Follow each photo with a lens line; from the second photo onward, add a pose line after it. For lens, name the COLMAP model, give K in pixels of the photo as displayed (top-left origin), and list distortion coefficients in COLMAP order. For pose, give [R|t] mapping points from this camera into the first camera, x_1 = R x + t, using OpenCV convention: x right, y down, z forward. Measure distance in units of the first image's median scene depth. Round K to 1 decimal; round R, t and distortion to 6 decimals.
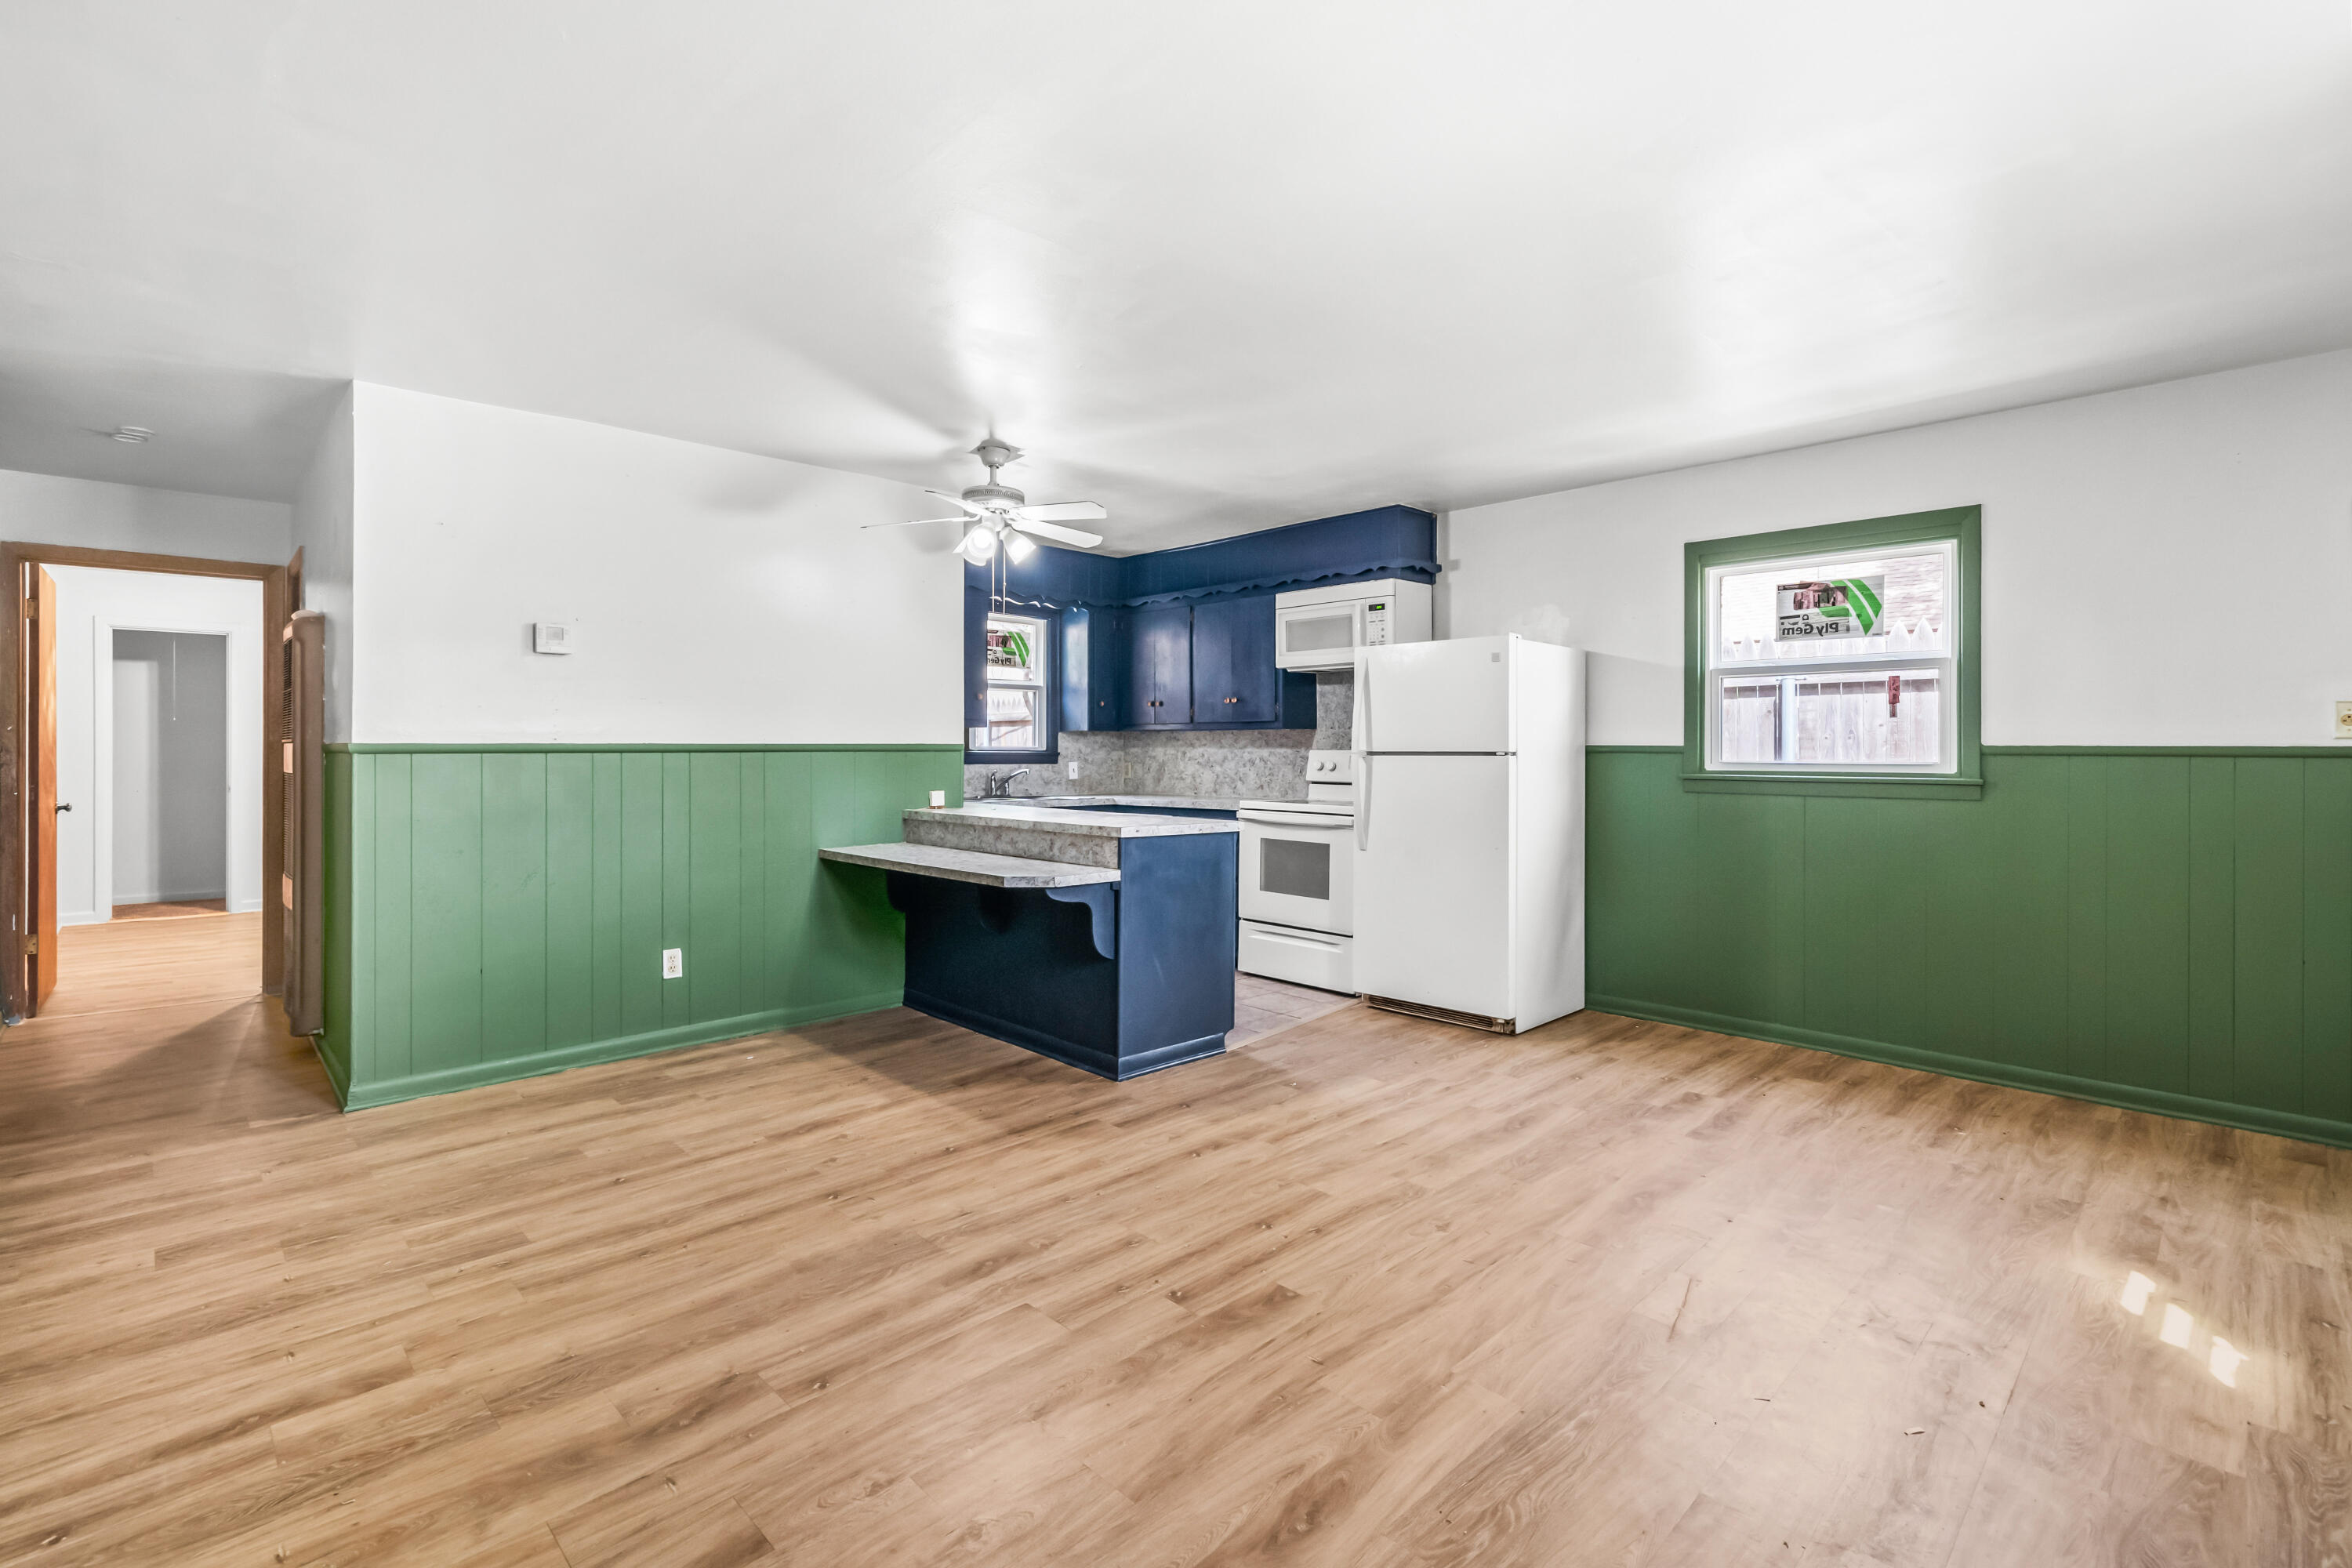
lens RADIAL K [[1065.5, 0, 1183.2], [0, 1065.5, 754.9], [0, 0, 1]] dist [0.003437, 0.000265]
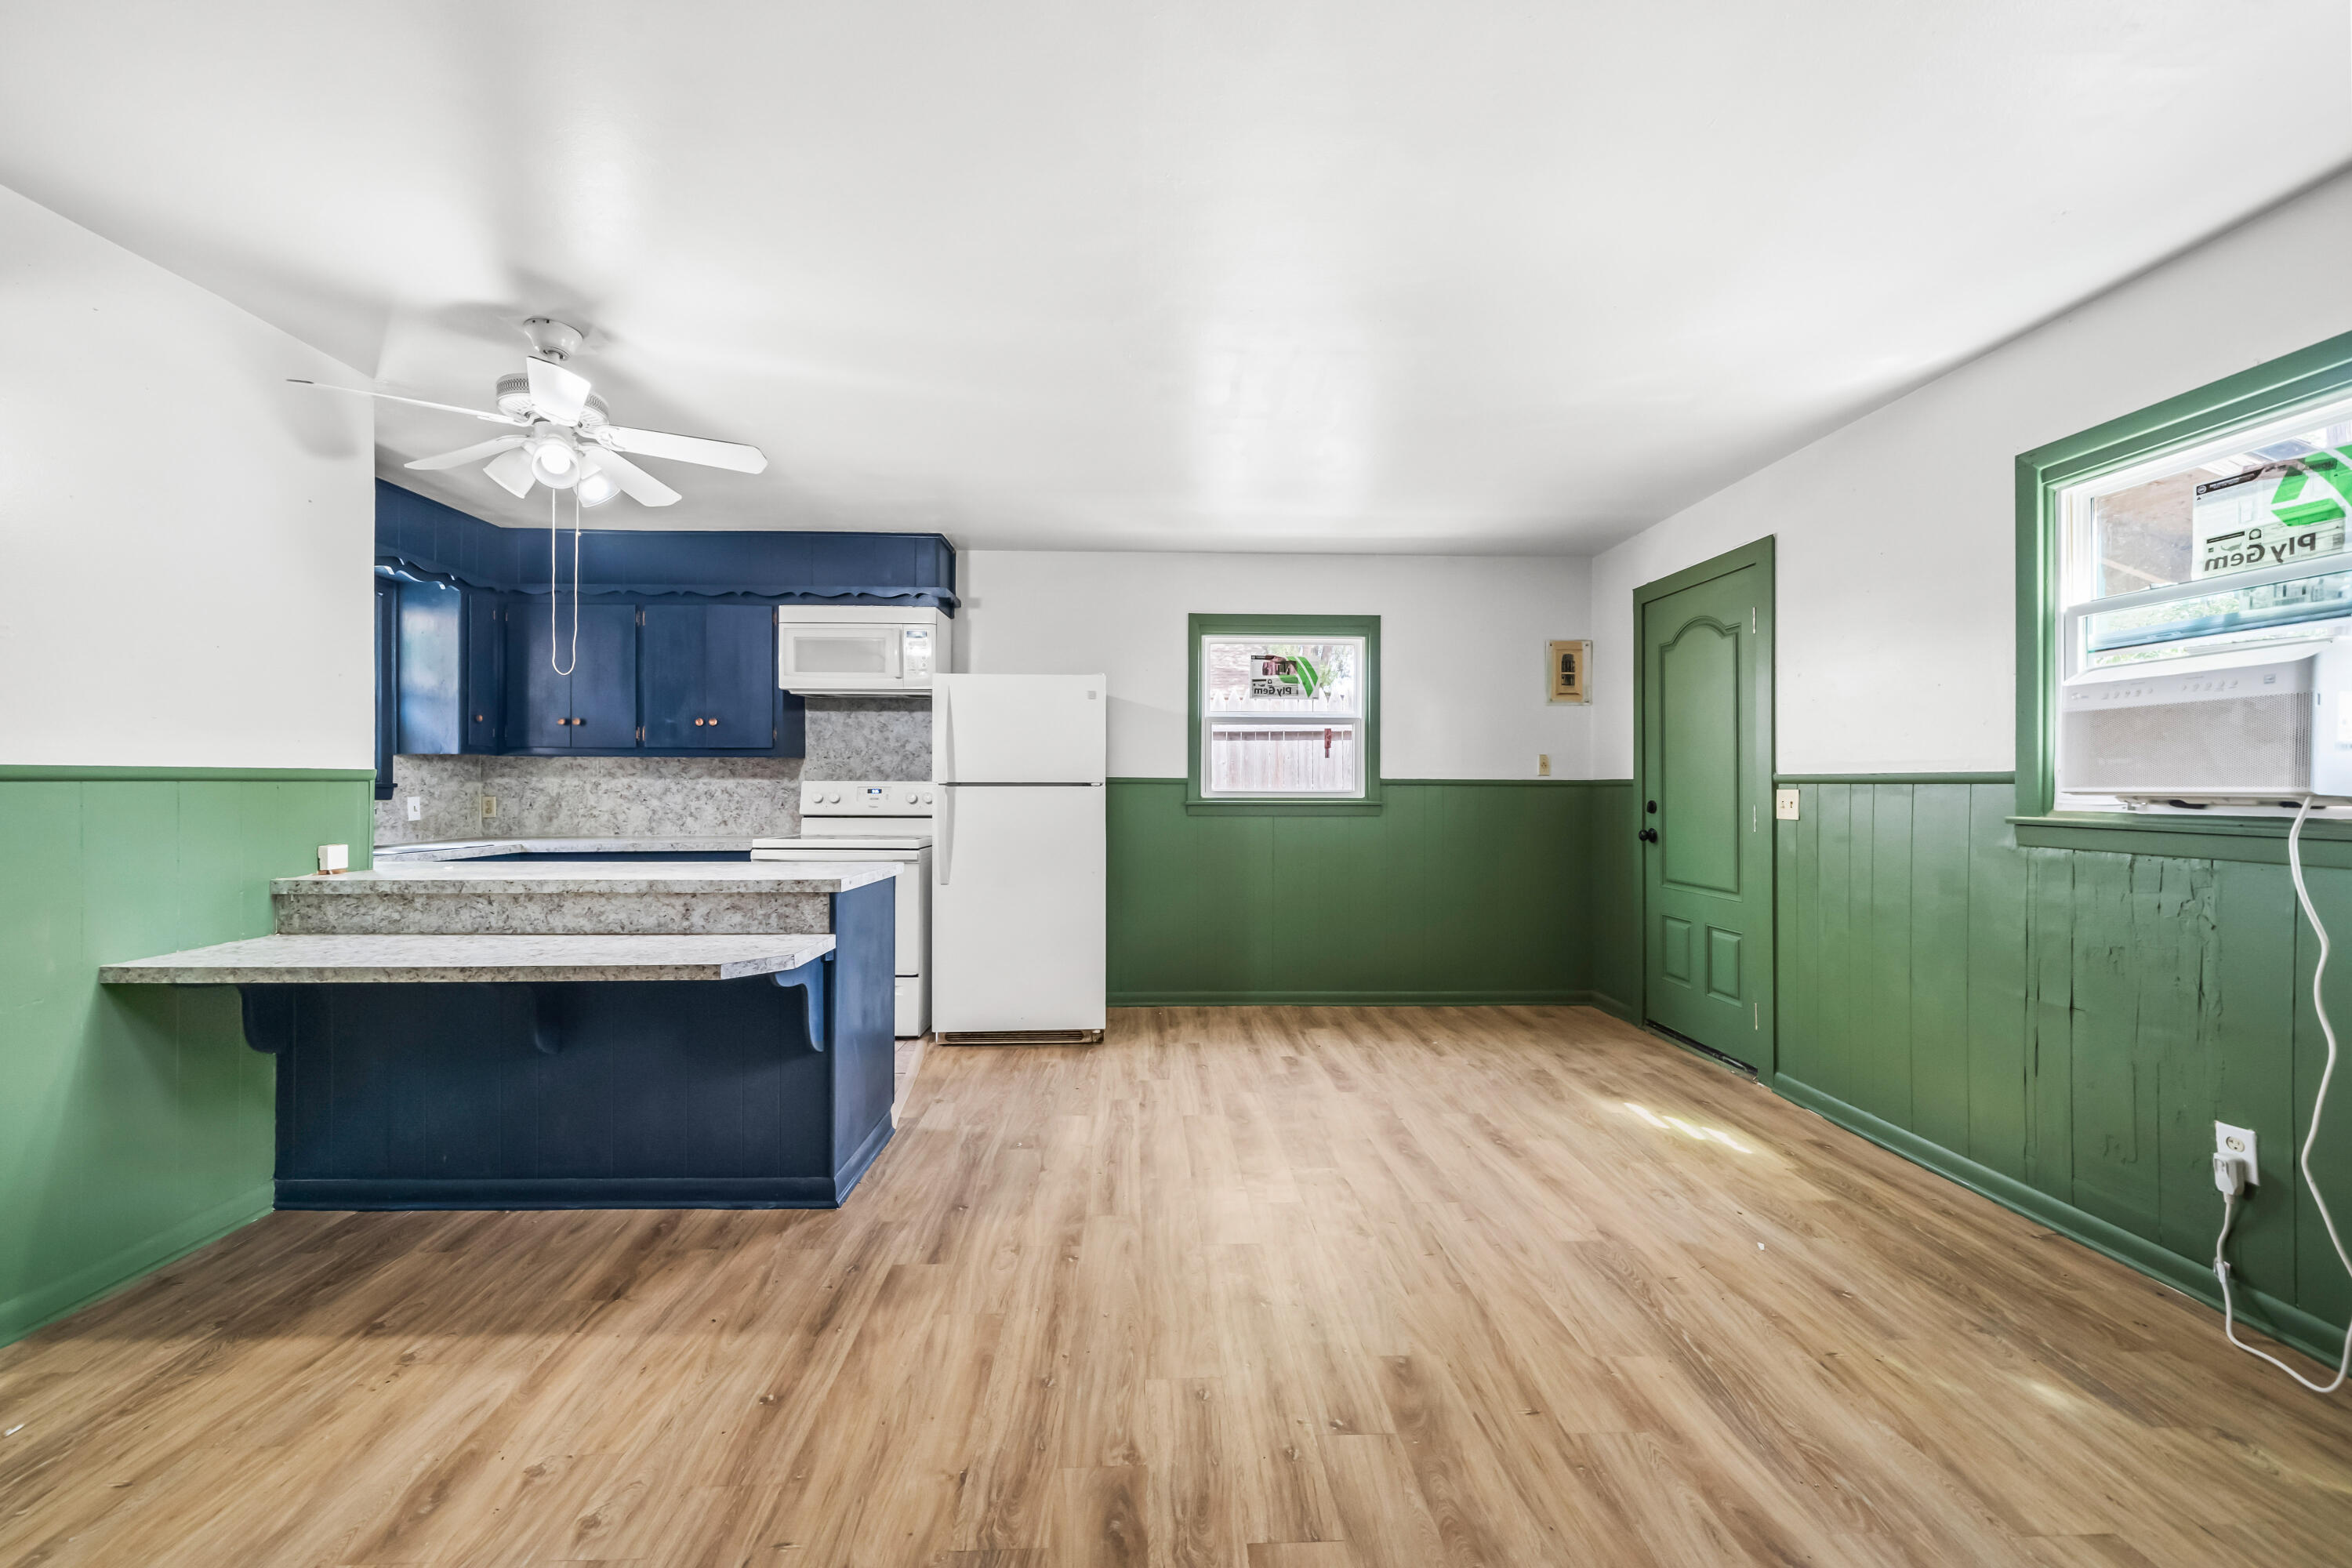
lens RADIAL K [[905.7, 0, 1176.0], [0, 905.7, 784.0], [0, 0, 1]] dist [-0.001978, -0.000227]
pose [[0.673321, -0.000152, 0.739350, -0.348704], [0.002367, 0.999995, -0.001949, 0.000771], [-0.739346, 0.003062, 0.673318, 0.343845]]
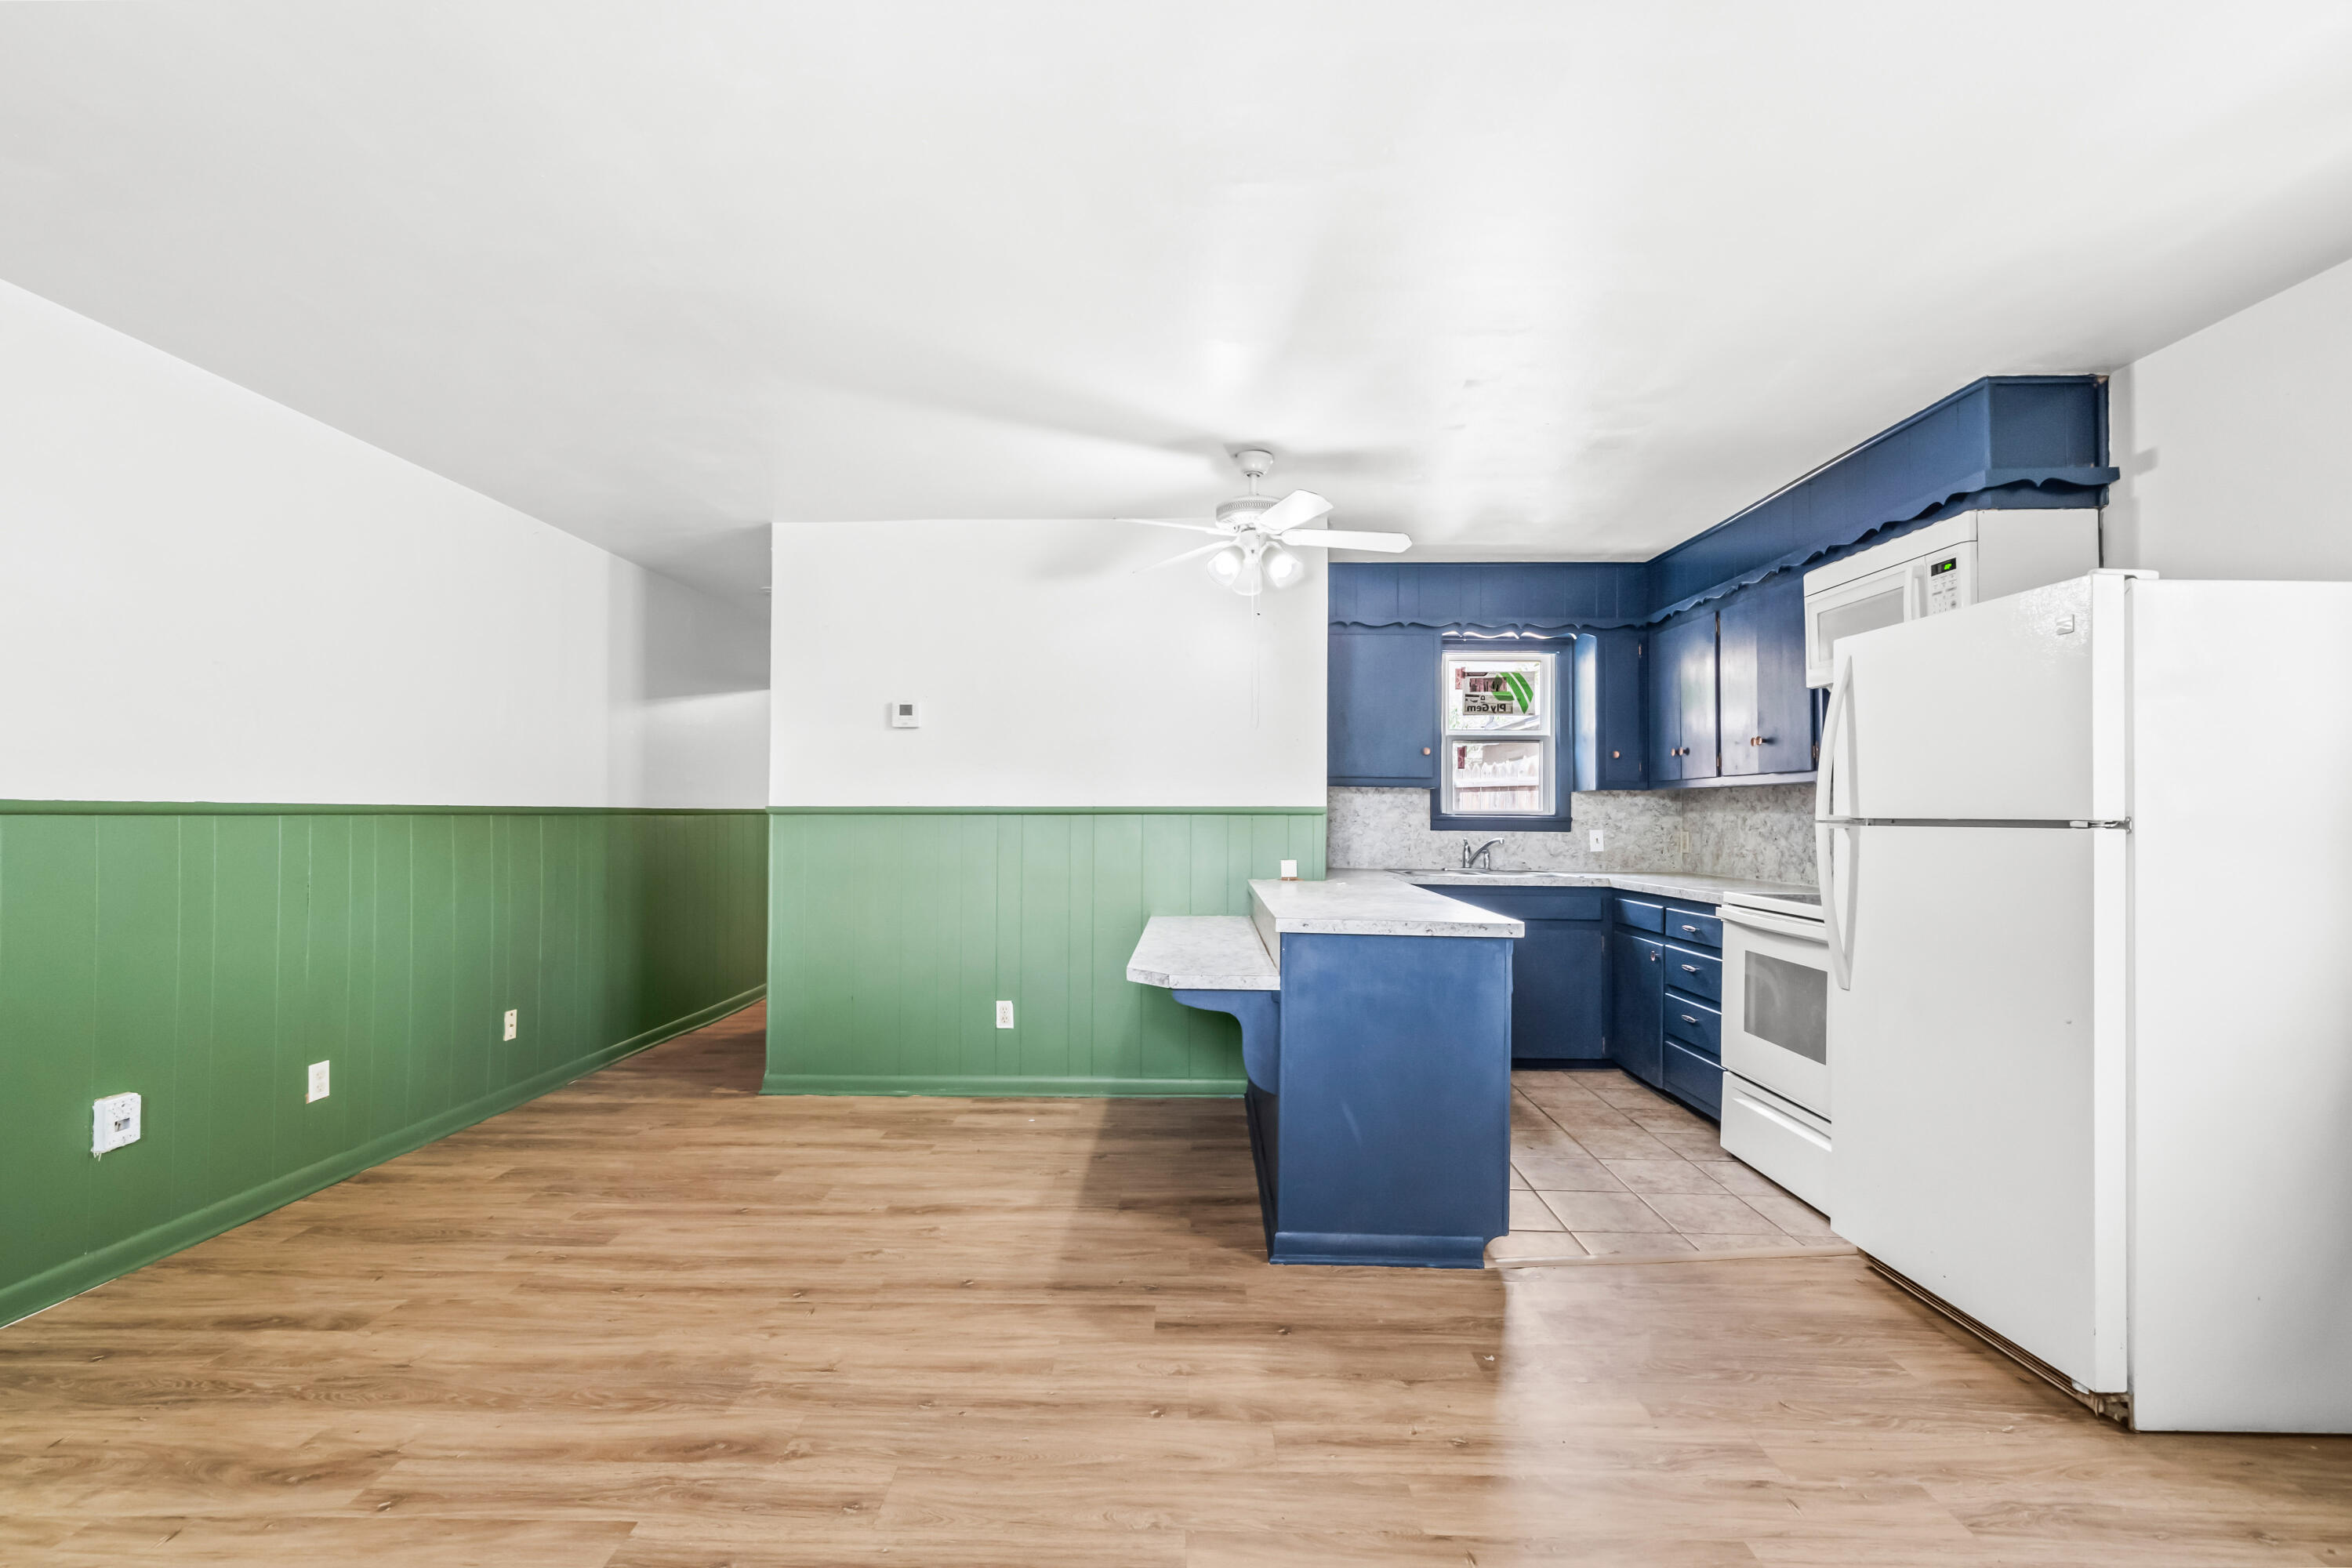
lens RADIAL K [[1020.9, 0, 1172.6], [0, 1020.9, 797.9], [0, 0, 1]] dist [0.000918, 0.000521]
pose [[0.698281, -0.007522, -0.715785, 0.365939], [-0.007419, 0.999815, -0.017745, -0.002056], [0.715786, 0.017702, 0.698096, 0.413842]]
